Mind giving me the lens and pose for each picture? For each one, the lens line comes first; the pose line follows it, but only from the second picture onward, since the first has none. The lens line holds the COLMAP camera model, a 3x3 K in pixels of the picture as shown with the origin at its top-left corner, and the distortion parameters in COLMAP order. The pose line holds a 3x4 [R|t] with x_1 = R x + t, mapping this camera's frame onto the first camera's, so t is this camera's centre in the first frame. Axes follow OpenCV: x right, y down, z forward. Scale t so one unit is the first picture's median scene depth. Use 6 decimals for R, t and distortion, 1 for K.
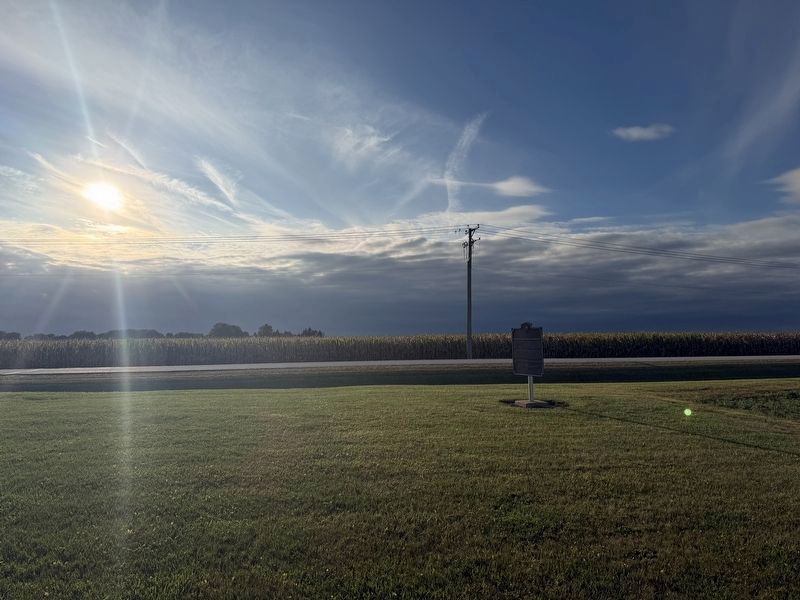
lens RADIAL K [[559.9, 0, 400.0], [0, 559.9, 300.0], [0, 0, 1]] dist [0.003445, 0.000457]
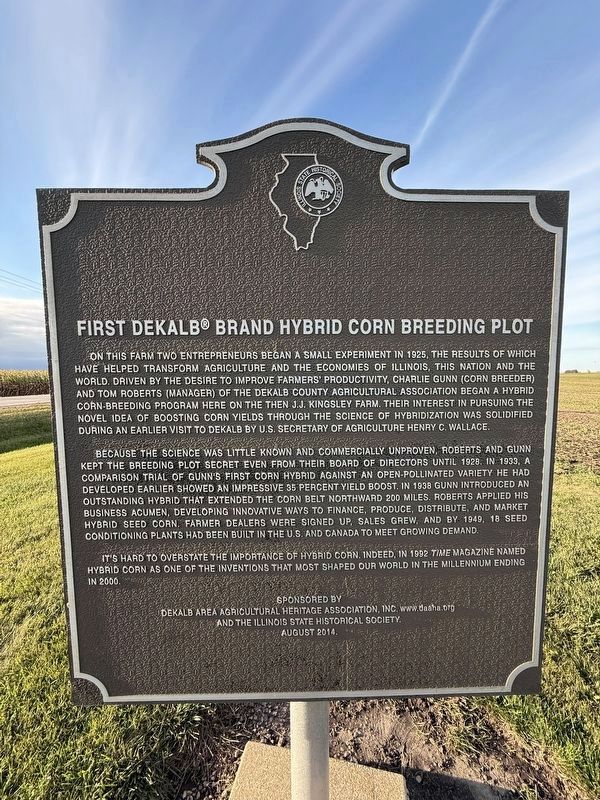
lens RADIAL K [[319.7, 0, 301.6], [0, 319.7, 395.5], [0, 0, 1]] dist [-0.008701, -0.000038]
pose [[0.434241, -0.054179, 0.899166, 0.049657], [-0.060931, 0.994137, 0.089327, 0.020462], [-0.898734, -0.093577, 0.428394, 0.267677]]
